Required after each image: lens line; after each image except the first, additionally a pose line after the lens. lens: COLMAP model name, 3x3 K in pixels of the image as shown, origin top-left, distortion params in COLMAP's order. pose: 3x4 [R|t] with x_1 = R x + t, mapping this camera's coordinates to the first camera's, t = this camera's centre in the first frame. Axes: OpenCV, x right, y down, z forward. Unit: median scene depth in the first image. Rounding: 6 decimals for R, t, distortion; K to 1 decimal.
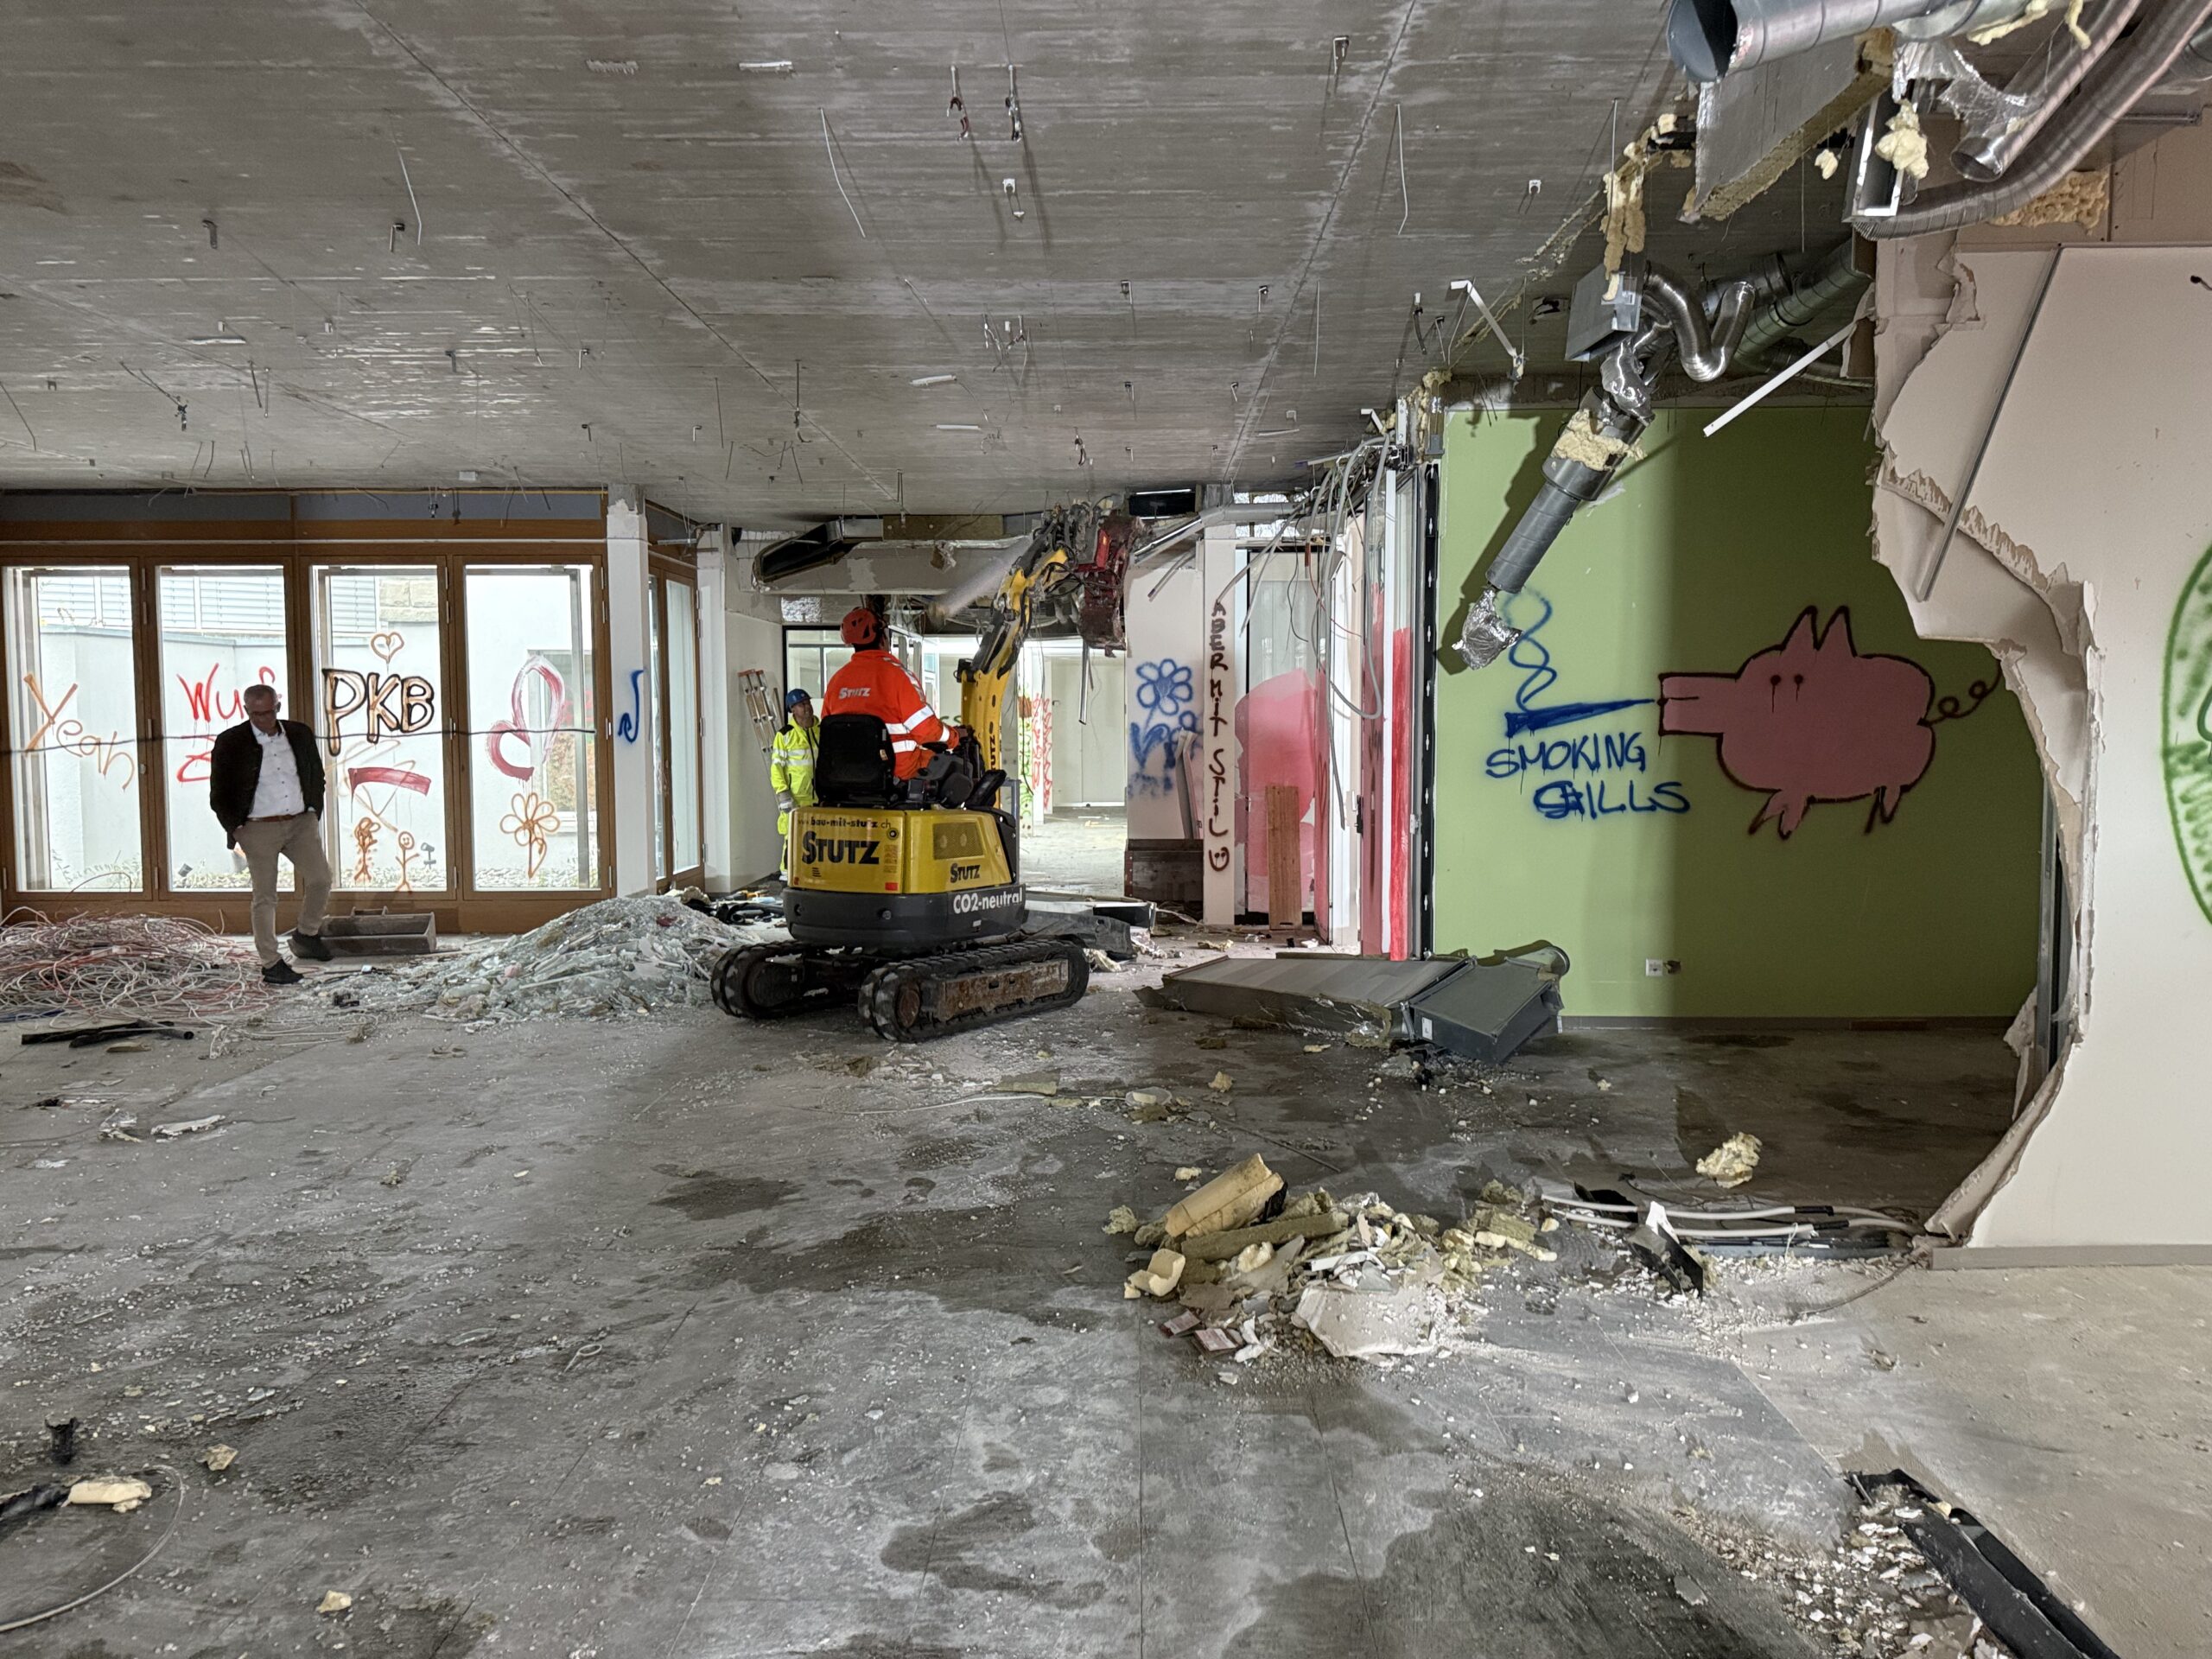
lens RADIAL K [[1541.4, 0, 1111.1], [0, 1541.4, 820.4], [0, 0, 1]] dist [0.058892, -0.063558]
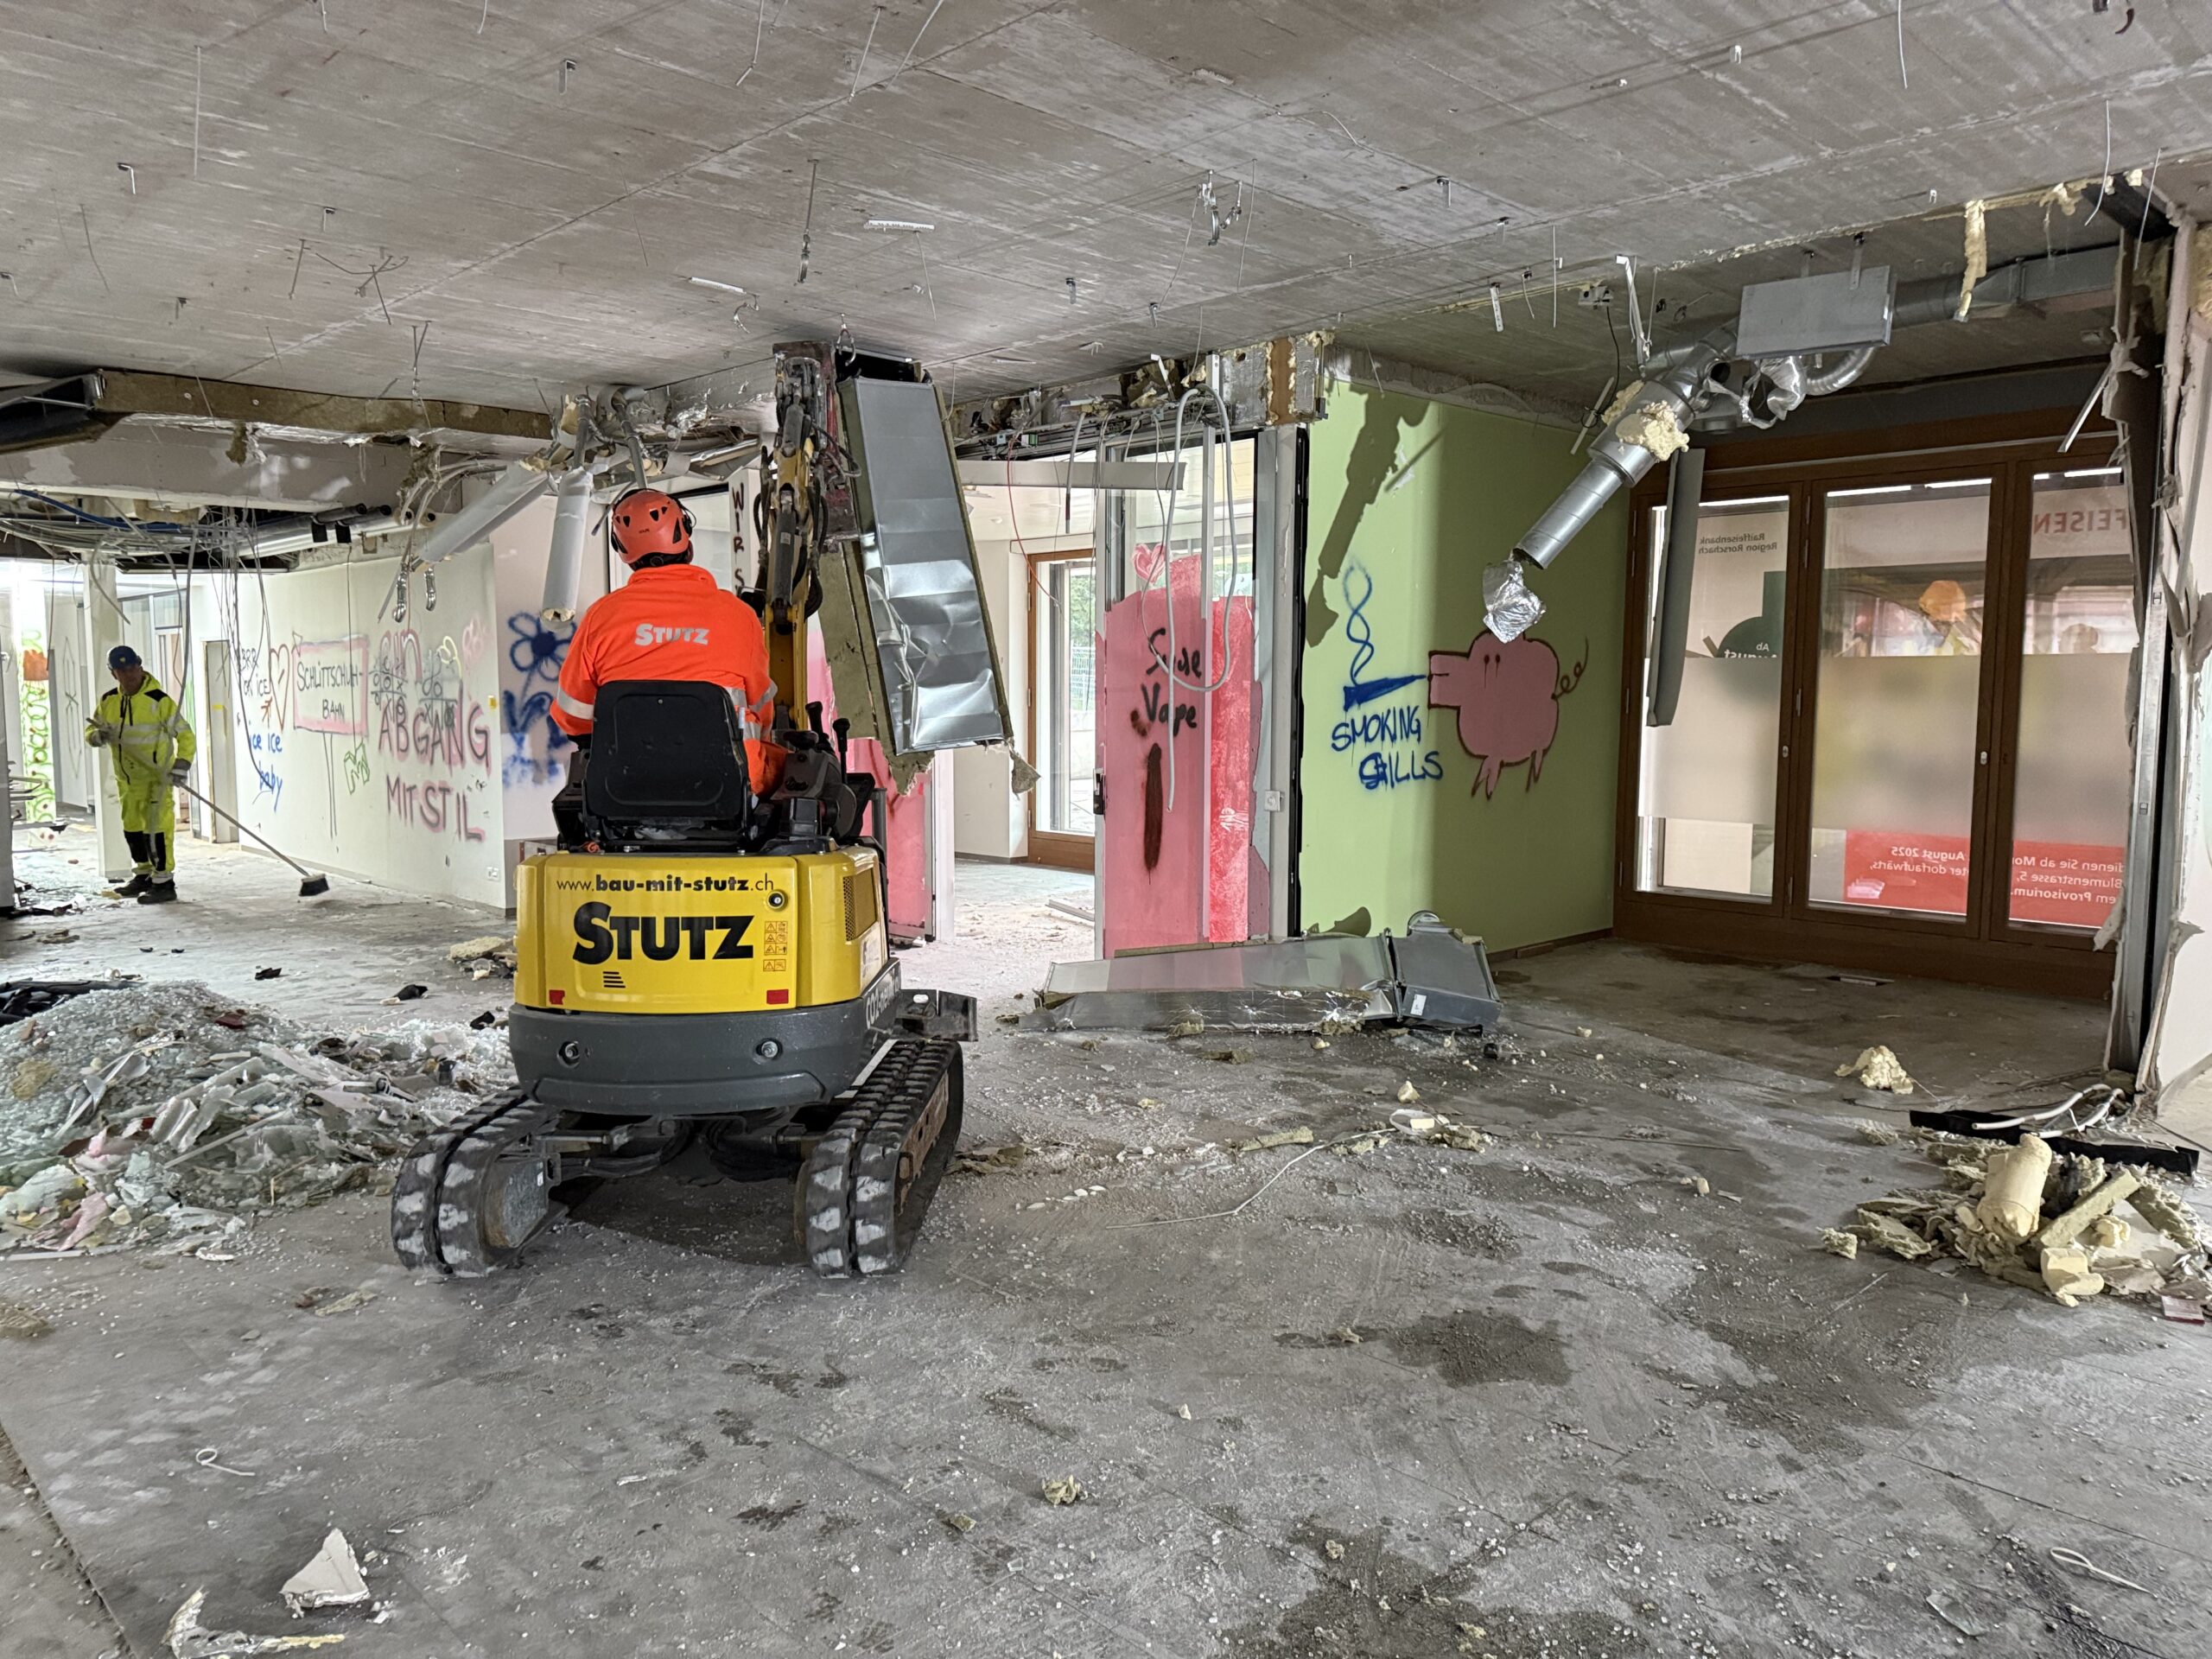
lens RADIAL K [[1541.4, 0, 1102.2], [0, 1541.4, 841.2], [0, 0, 1]] dist [0.058892, -0.063558]
pose [[0.709103, -0.064323, 0.702164, -0.568446], [0.040004, 0.997896, 0.051015, -0.026539], [-0.703969, -0.008086, 0.710185, 0.395026]]
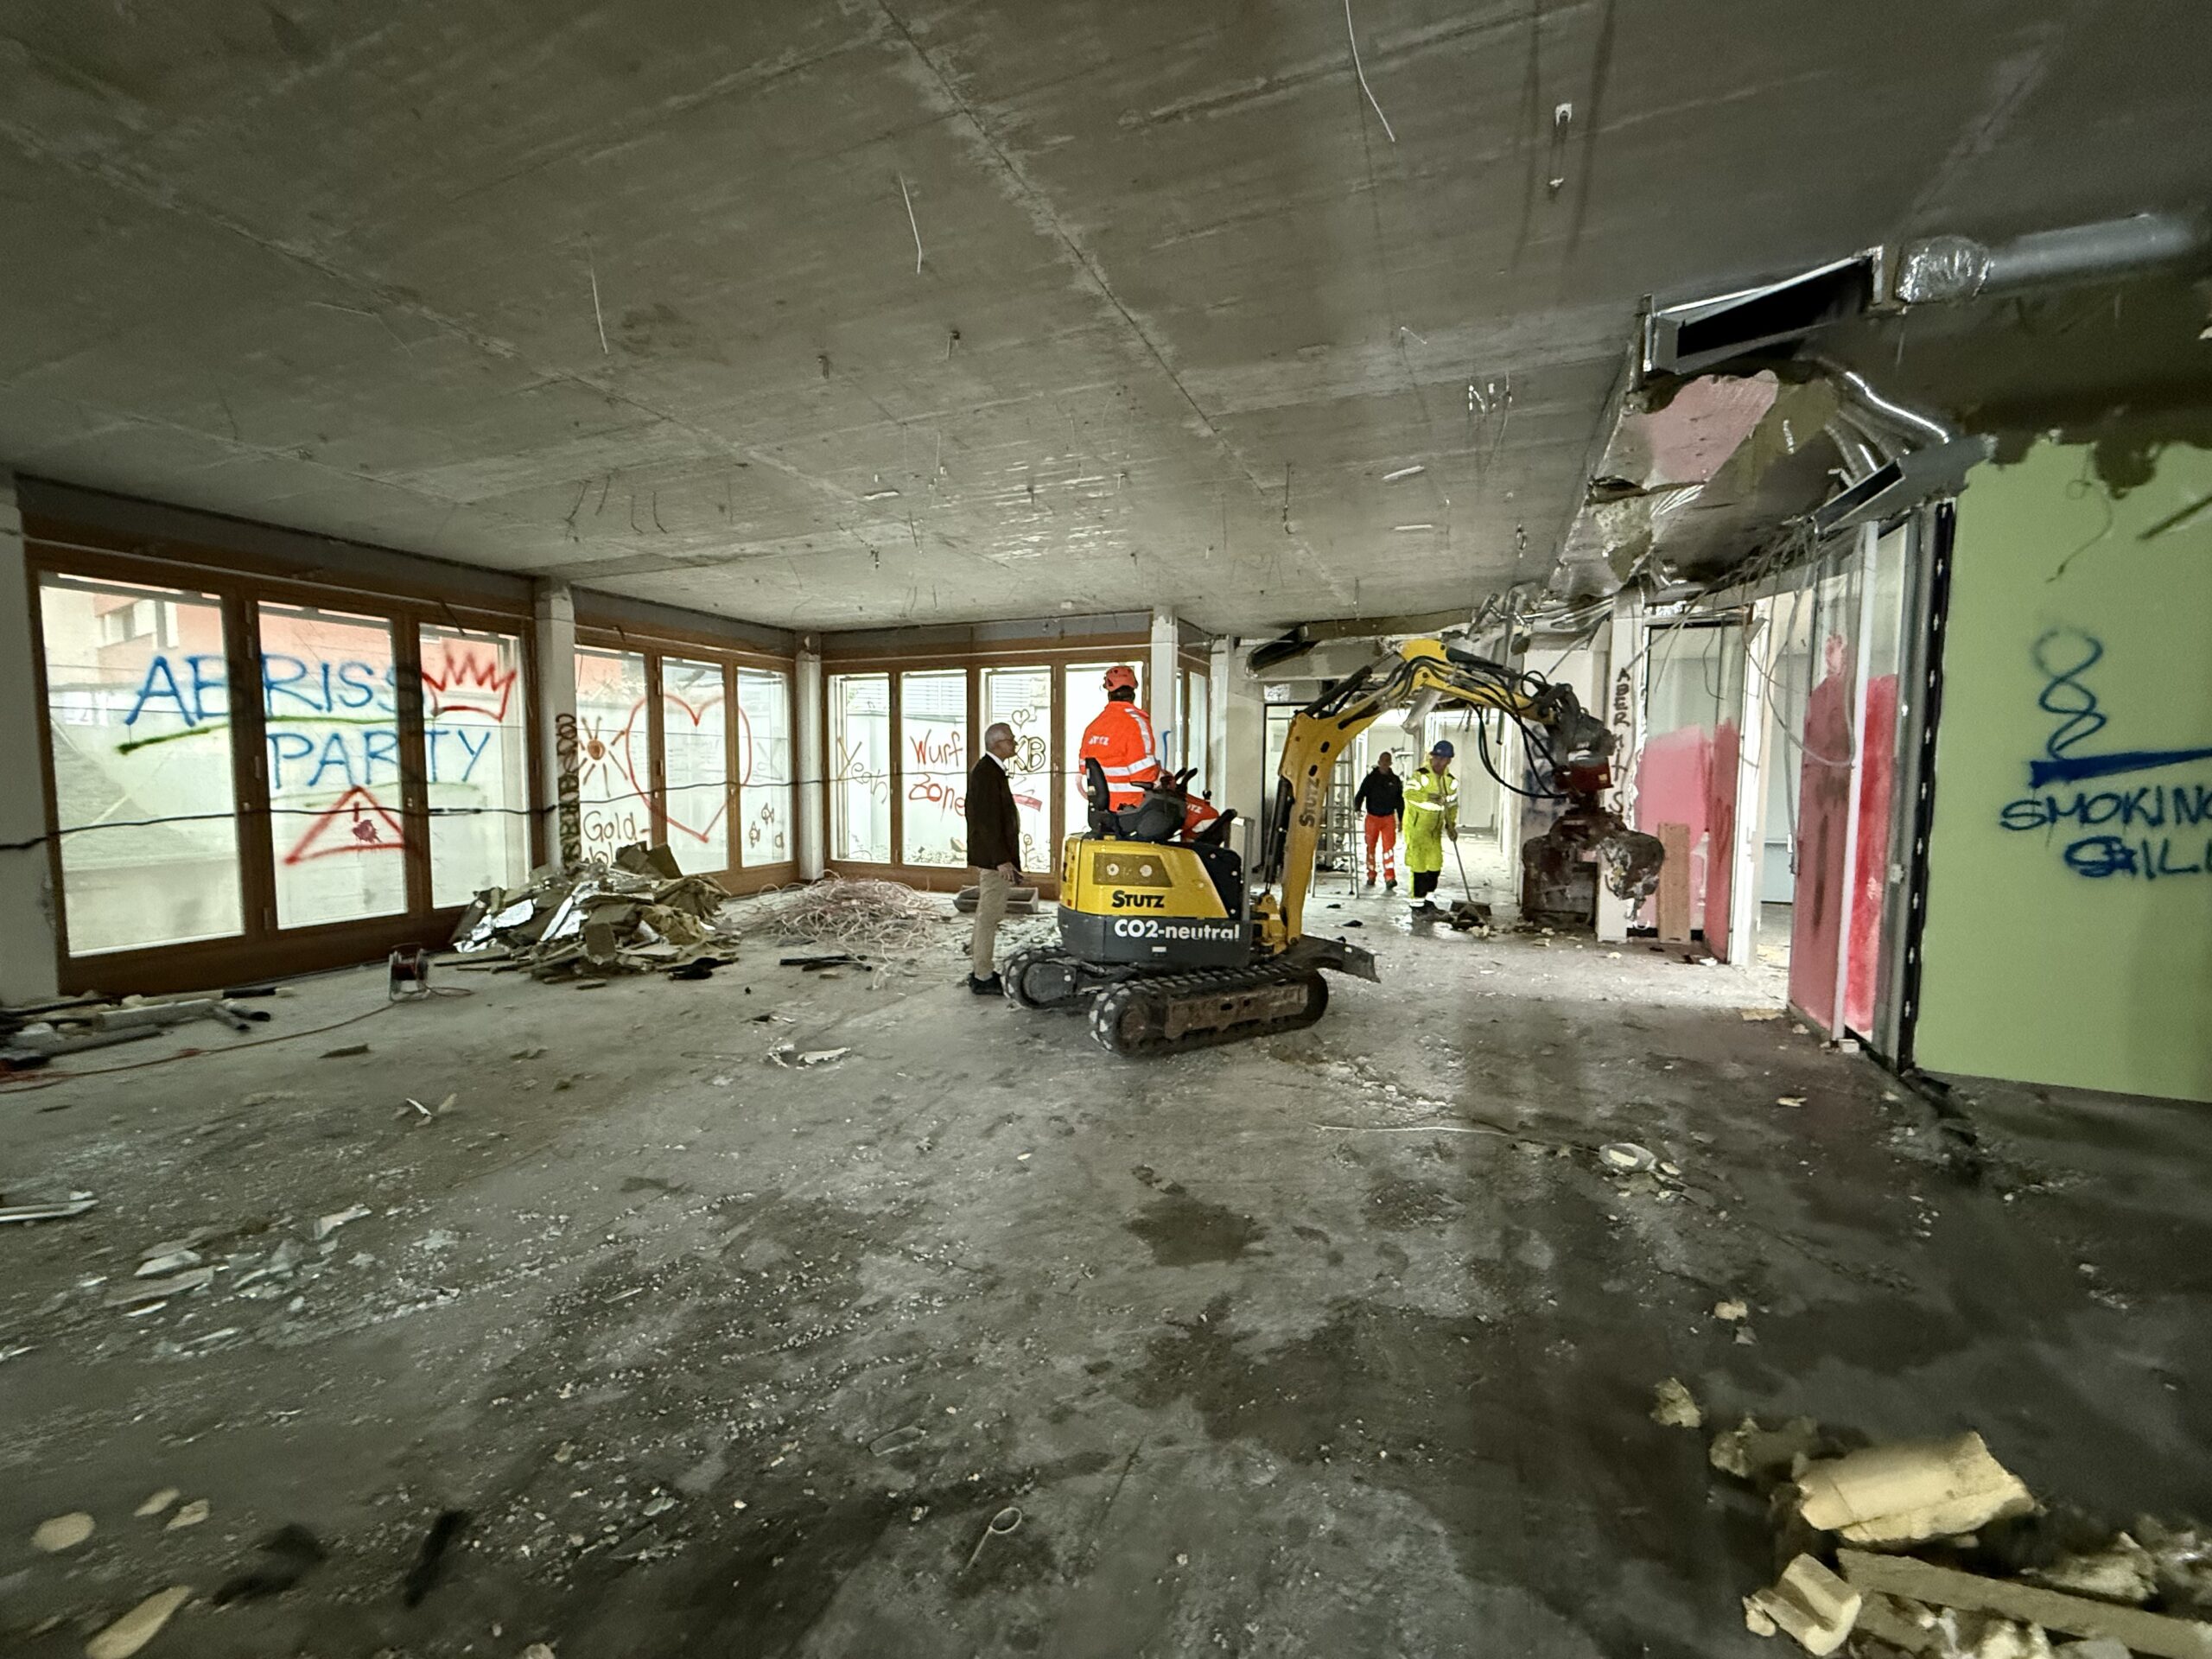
lens RADIAL K [[877.2, 0, 1096.3], [0, 877.2, 830.6], [0, 0, 1]] dist [0.000456, -0.001651]
pose [[0.922745, 0.036765, -0.383654, -0.062584], [-0.034324, 0.999323, 0.013210, -0.015327], [0.383880, 0.000979, 0.923382, 0.291592]]
